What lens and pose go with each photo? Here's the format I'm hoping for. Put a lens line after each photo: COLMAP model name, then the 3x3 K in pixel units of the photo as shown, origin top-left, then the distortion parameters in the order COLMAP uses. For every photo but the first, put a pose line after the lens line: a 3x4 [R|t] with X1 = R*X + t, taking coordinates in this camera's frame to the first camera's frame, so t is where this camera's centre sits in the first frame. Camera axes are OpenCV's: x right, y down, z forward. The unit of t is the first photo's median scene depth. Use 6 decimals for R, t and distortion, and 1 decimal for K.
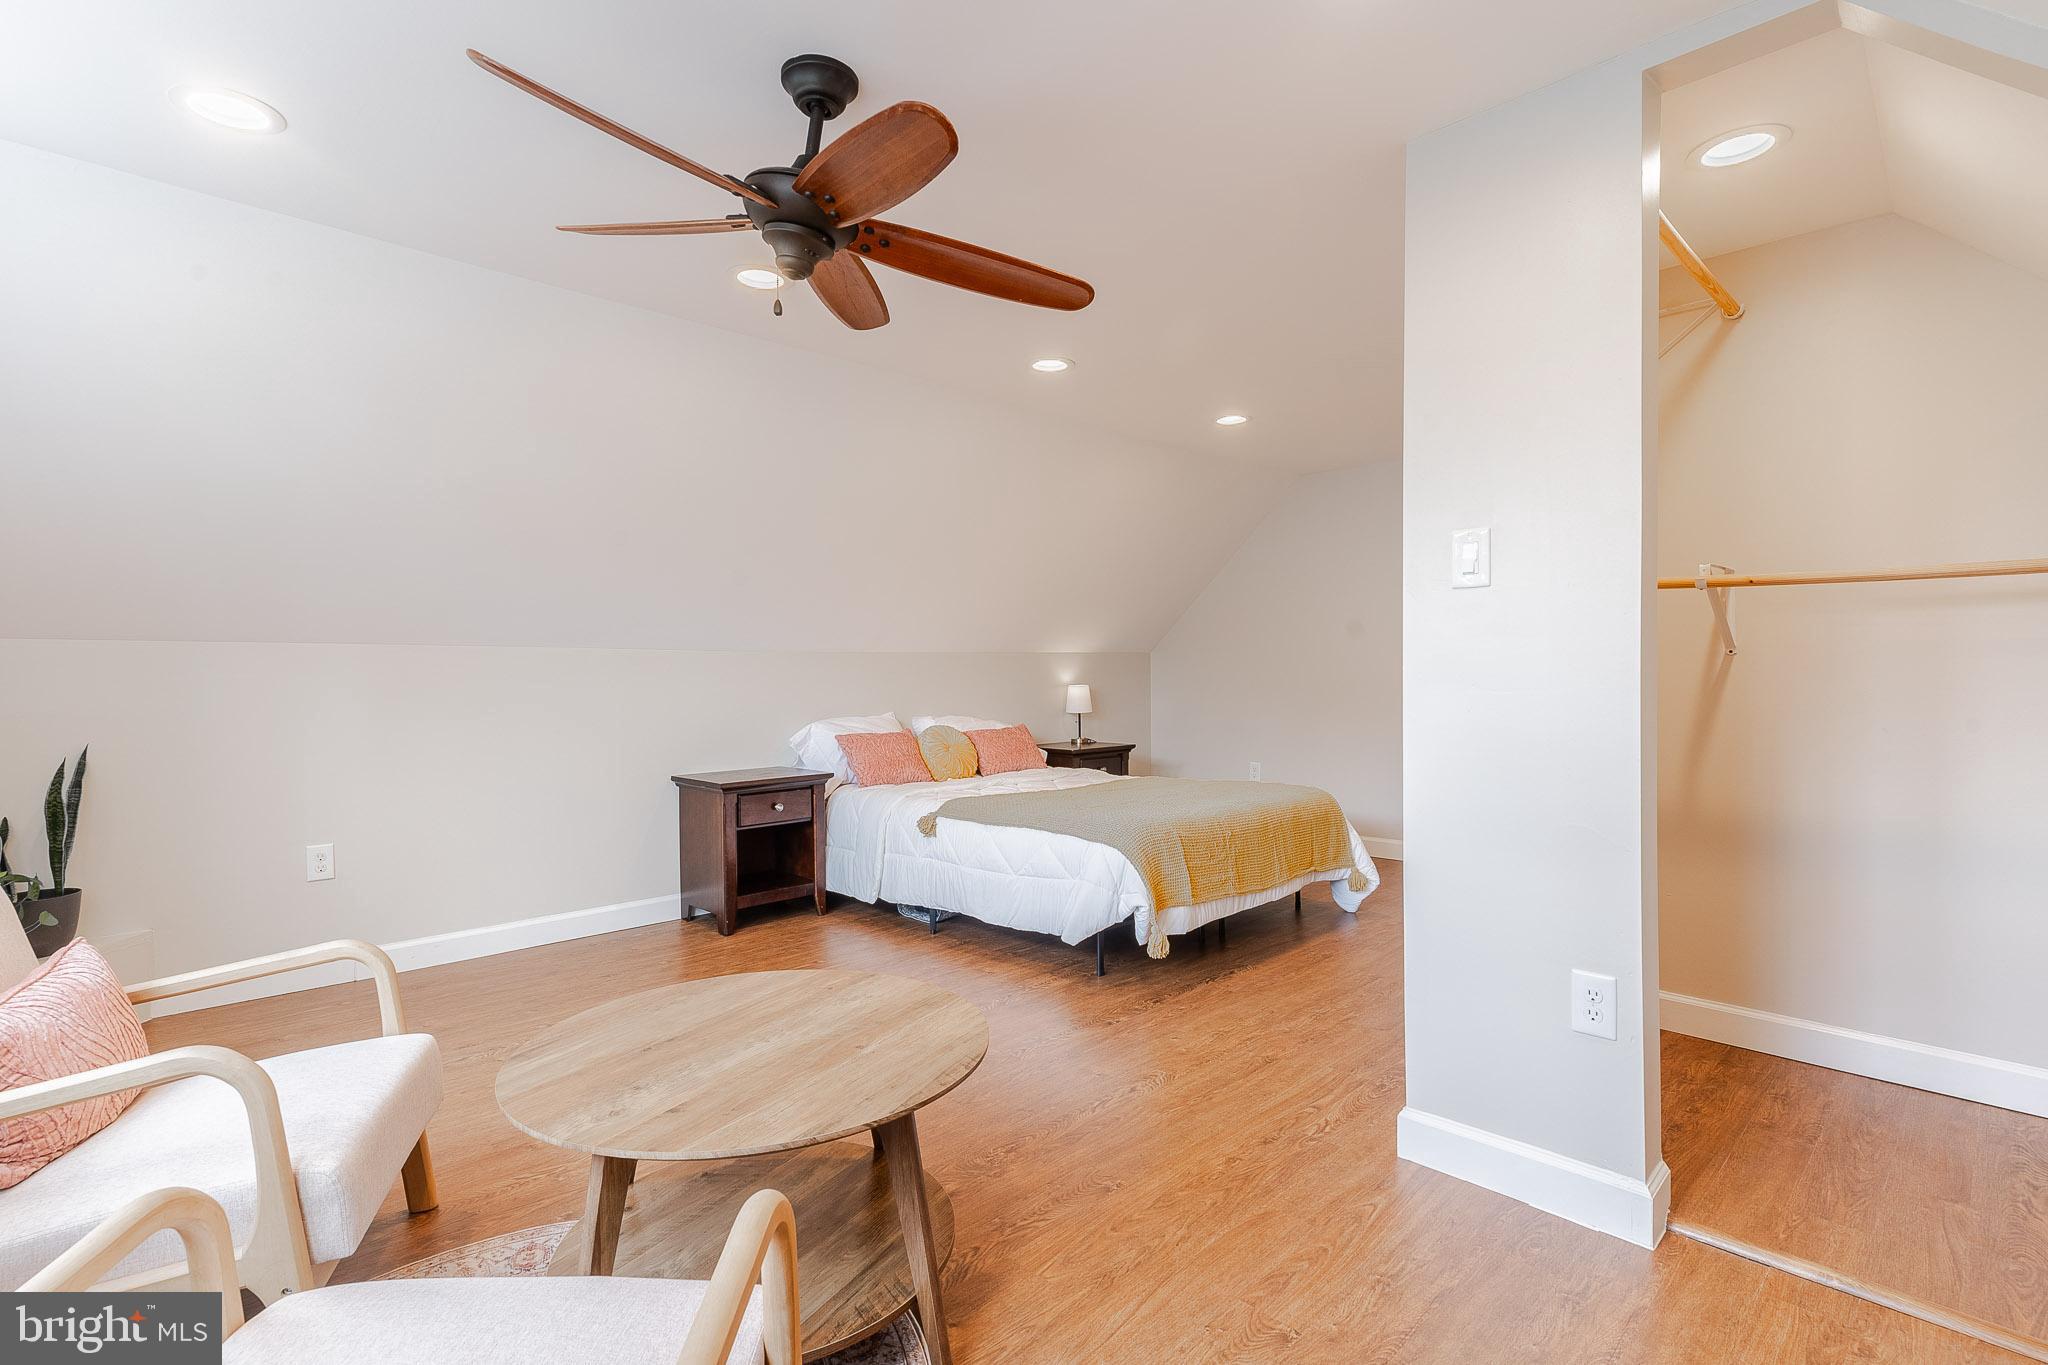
lens RADIAL K [[978.5, 0, 1013.1], [0, 978.5, 680.8], [0, 0, 1]] dist [0.000587, -0.000364]
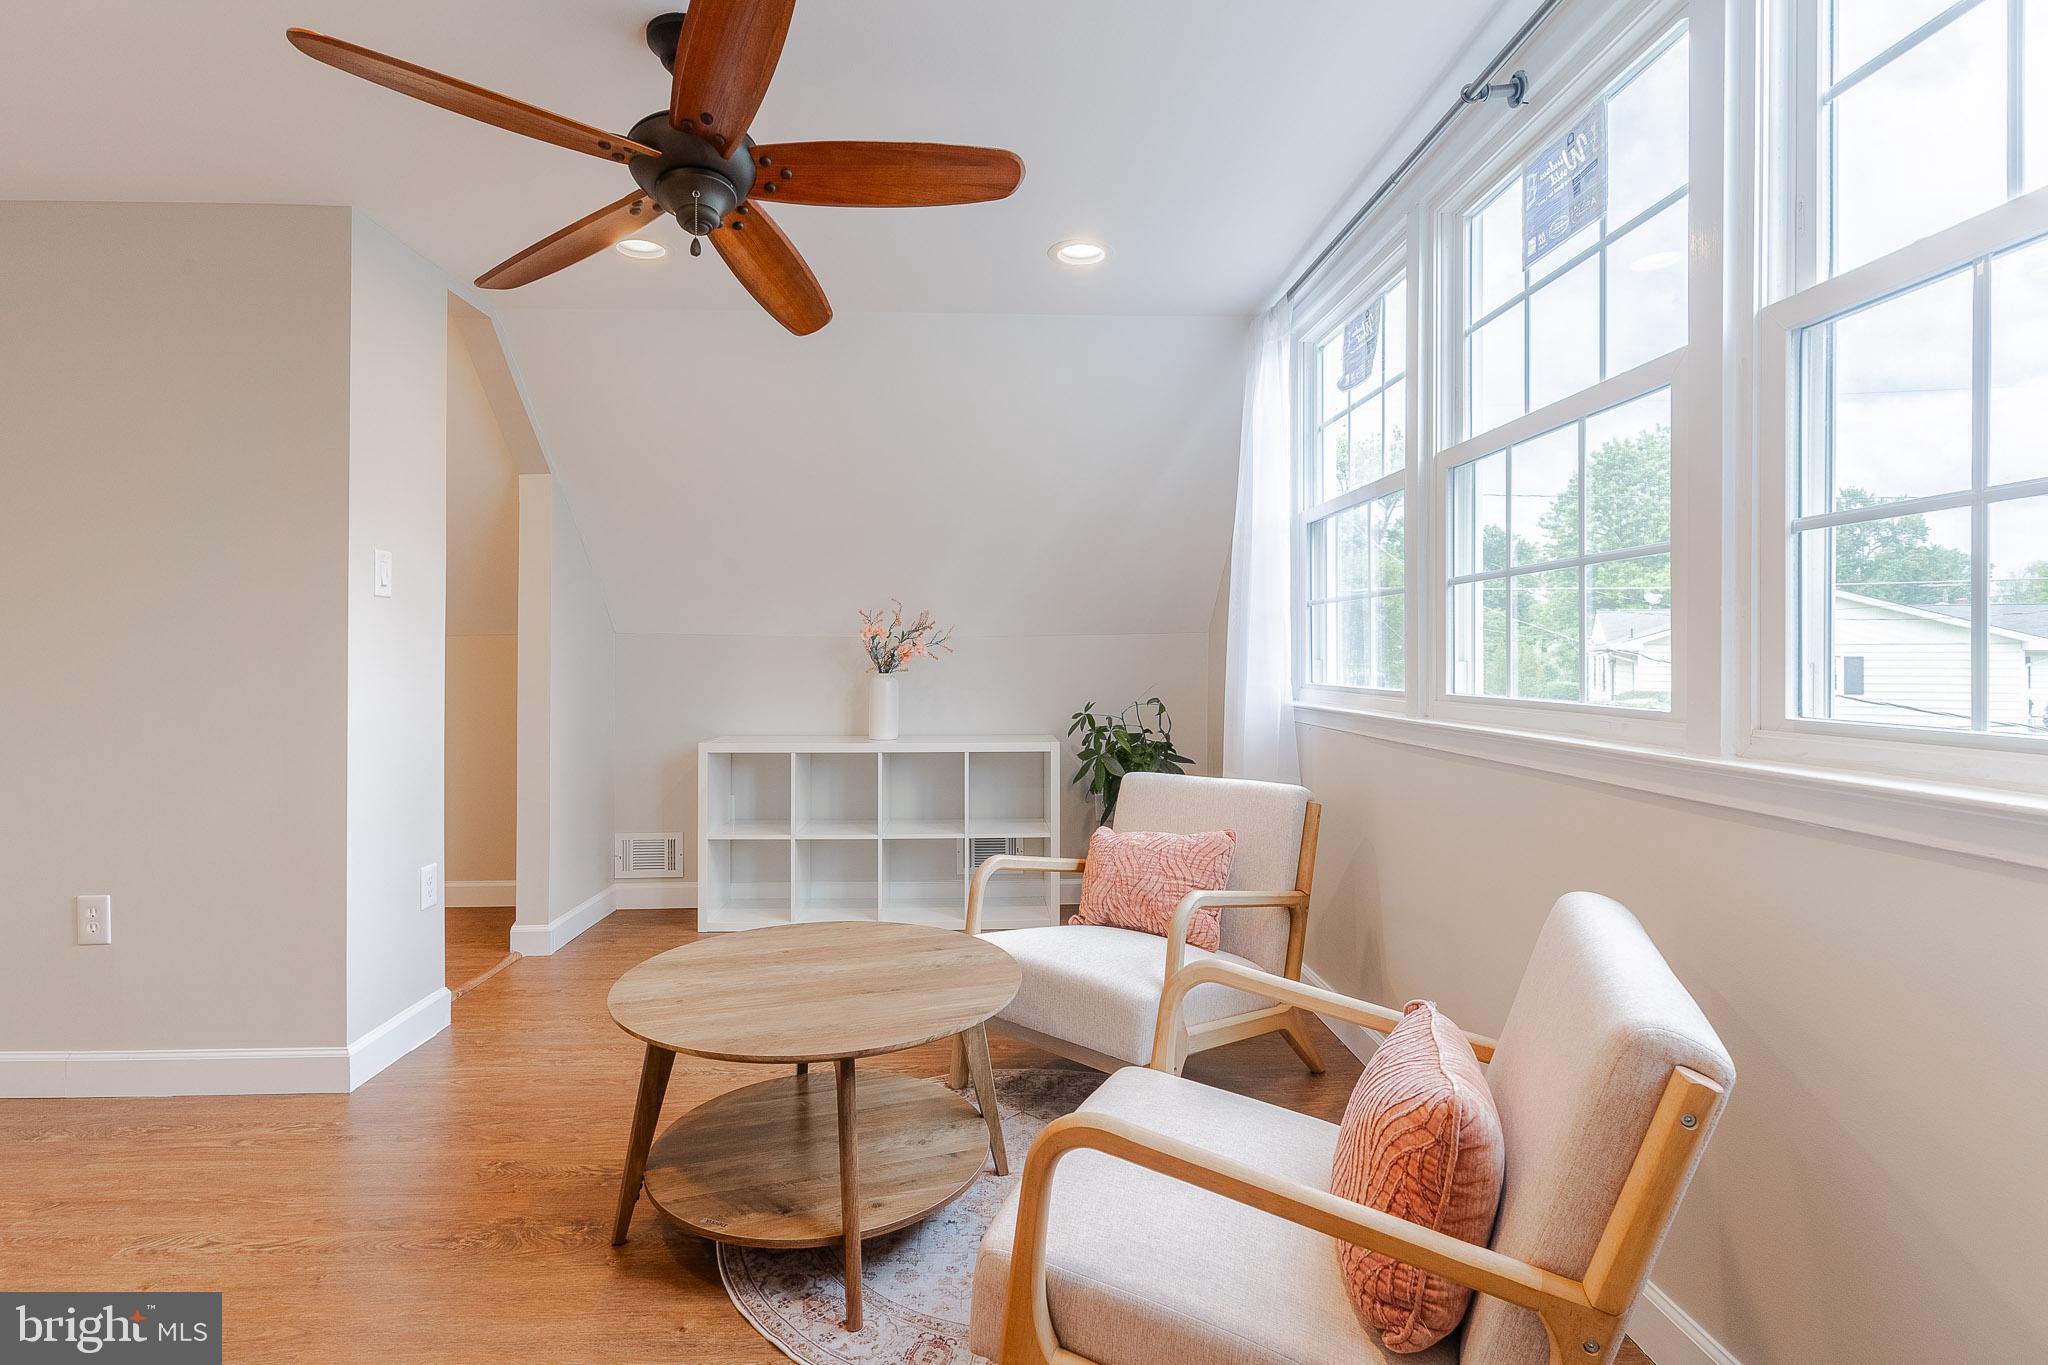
lens RADIAL K [[1000.7, 0, 1019.5], [0, 1000.7, 652.4], [0, 0, 1]] dist [-0.001124, -0.001107]
pose [[-0.743687, 0.011619, 0.668427, -0.808761], [0.015809, 0.999875, 0.000208, -0.009532], [-0.668341, 0.010721, -0.743778, 1.126493]]
